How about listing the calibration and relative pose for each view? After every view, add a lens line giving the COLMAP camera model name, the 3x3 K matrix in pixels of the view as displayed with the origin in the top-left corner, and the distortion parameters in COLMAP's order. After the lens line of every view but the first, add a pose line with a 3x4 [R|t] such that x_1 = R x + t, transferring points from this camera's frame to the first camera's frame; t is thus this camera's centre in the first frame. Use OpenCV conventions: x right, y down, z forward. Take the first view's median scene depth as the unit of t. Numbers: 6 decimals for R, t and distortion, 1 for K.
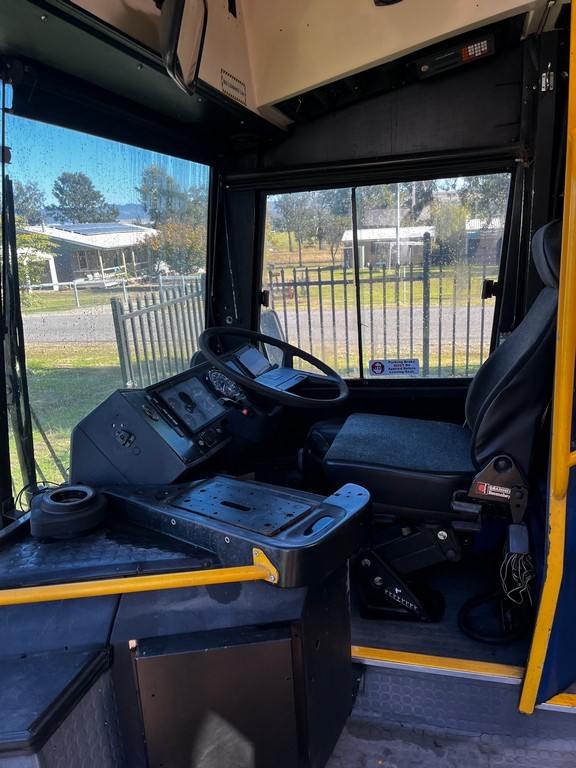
lens RADIAL K [[580.8, 0, 288.0], [0, 580.8, 384.0], [0, 0, 1]] dist [0.029789, 0.000573]
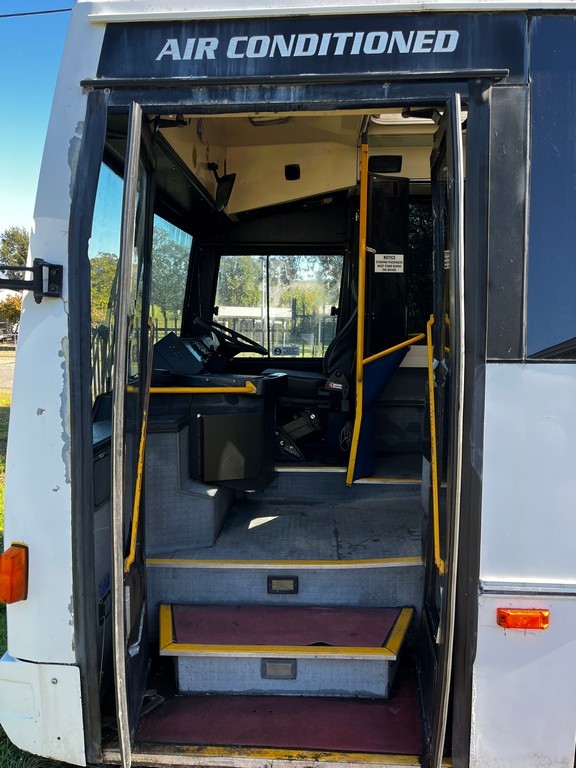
lens RADIAL K [[597.1, 0, 288.0], [0, 597.1, 384.0], [0, 0, 1]] dist [0.002691, 0.003058]
pose [[0.970108, 0.041597, 0.239081, -0.313280], [-0.008940, 0.990657, -0.136086, 0.398452], [-0.242508, 0.129881, 0.961416, -0.975366]]
